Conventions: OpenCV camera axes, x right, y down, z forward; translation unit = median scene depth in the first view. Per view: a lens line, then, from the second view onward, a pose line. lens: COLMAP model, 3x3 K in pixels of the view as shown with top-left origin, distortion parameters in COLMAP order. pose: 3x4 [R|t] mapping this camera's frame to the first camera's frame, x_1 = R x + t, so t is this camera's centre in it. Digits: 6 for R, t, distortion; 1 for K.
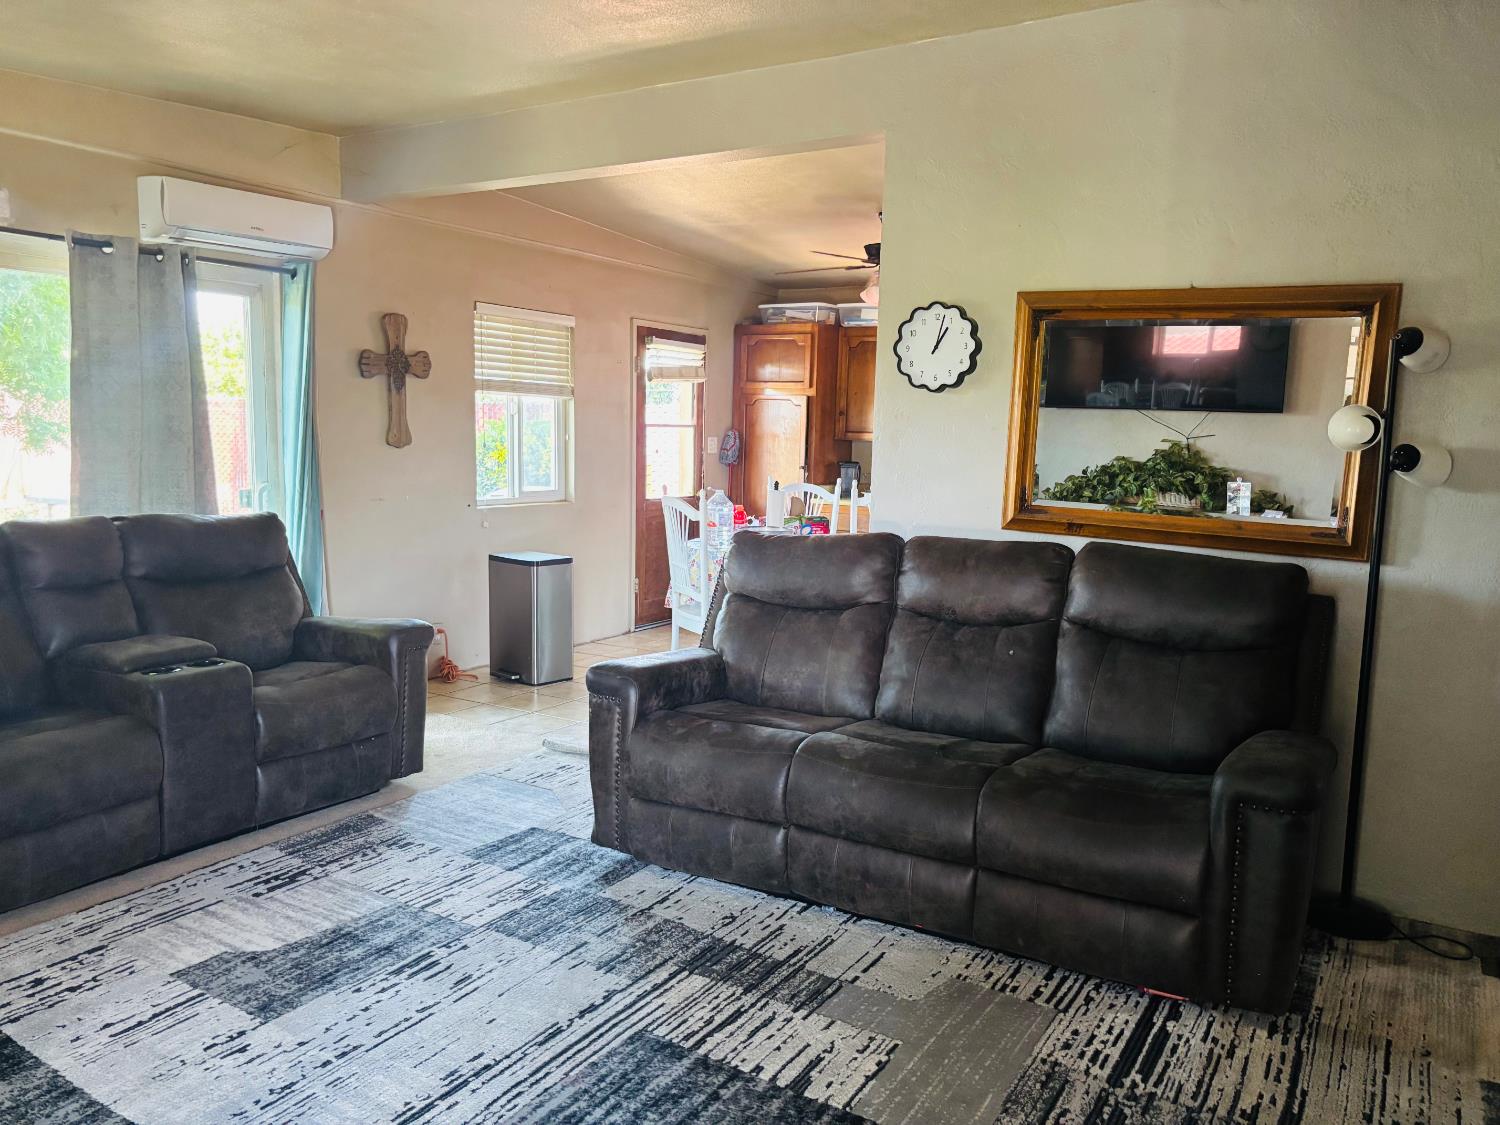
lens RADIAL K [[1150.9, 0, 750.5], [0, 1150.9, 564.0], [0, 0, 1]] dist [0.049621, -0.055942]
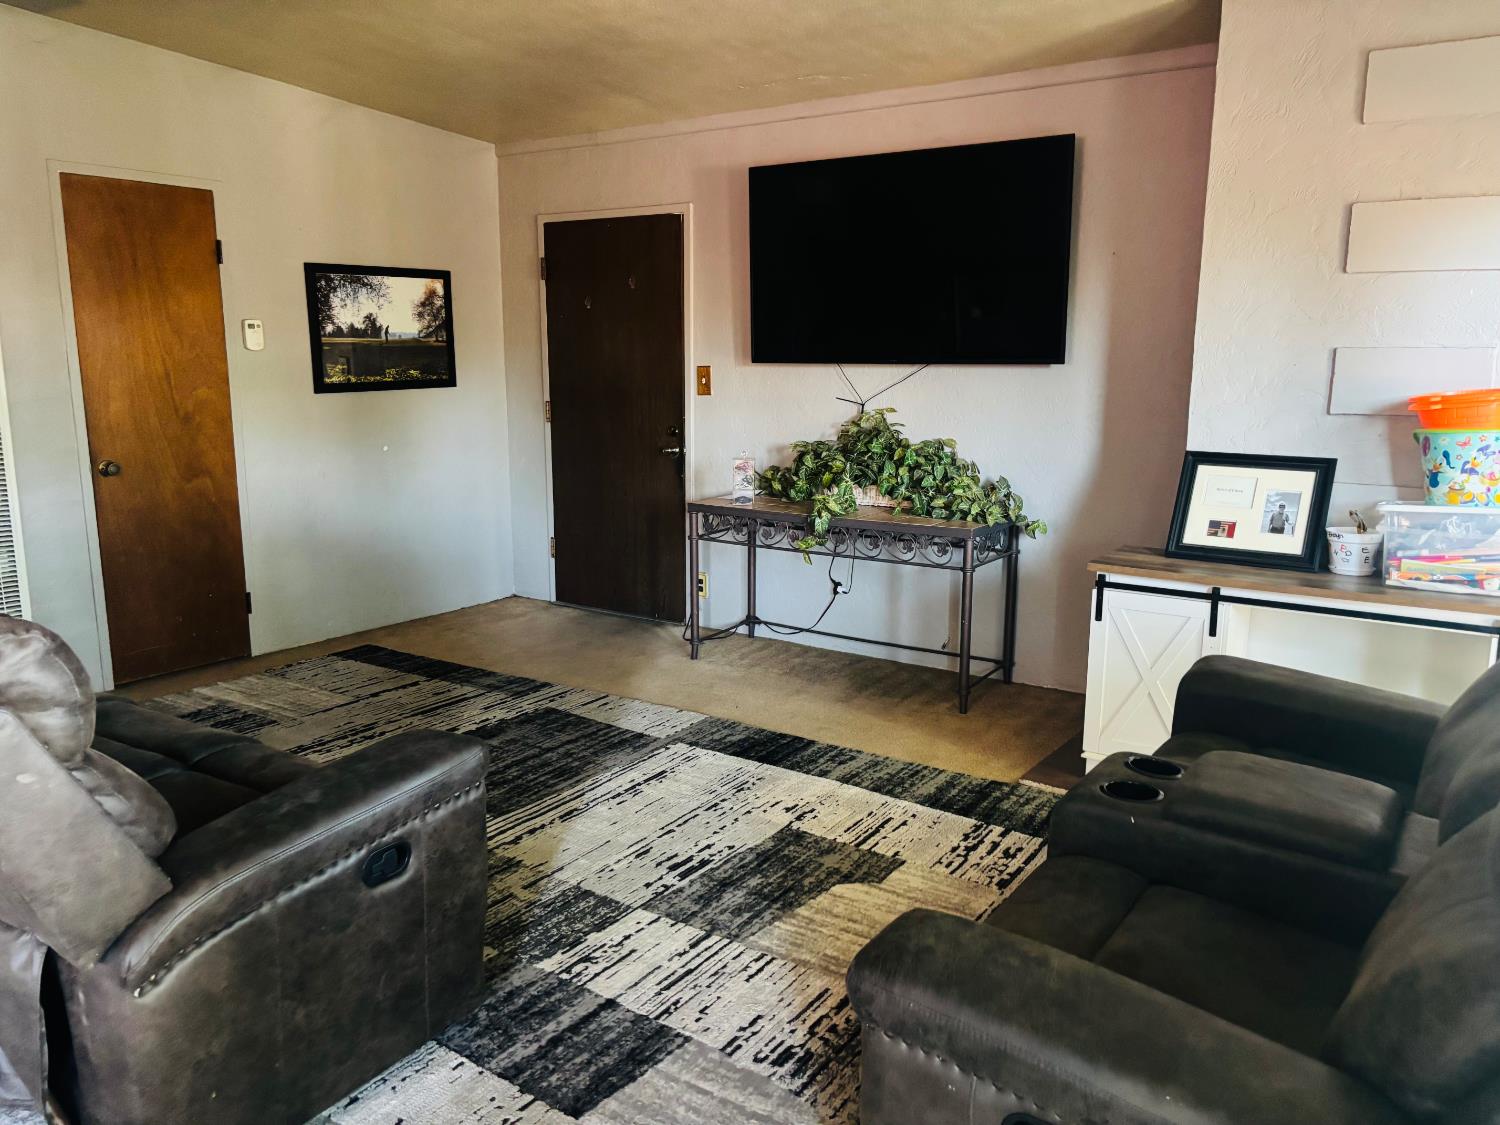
lens RADIAL K [[1150.9, 0, 750.4], [0, 1150.9, 562.3], [0, 0, 1]] dist [0.049621, -0.055942]
pose [[-0.998323, -0.037824, 0.043834, -0.381266], [-0.022898, 0.953313, 0.301114, -0.241166], [-0.053177, 0.299605, -0.952580, 1.927086]]
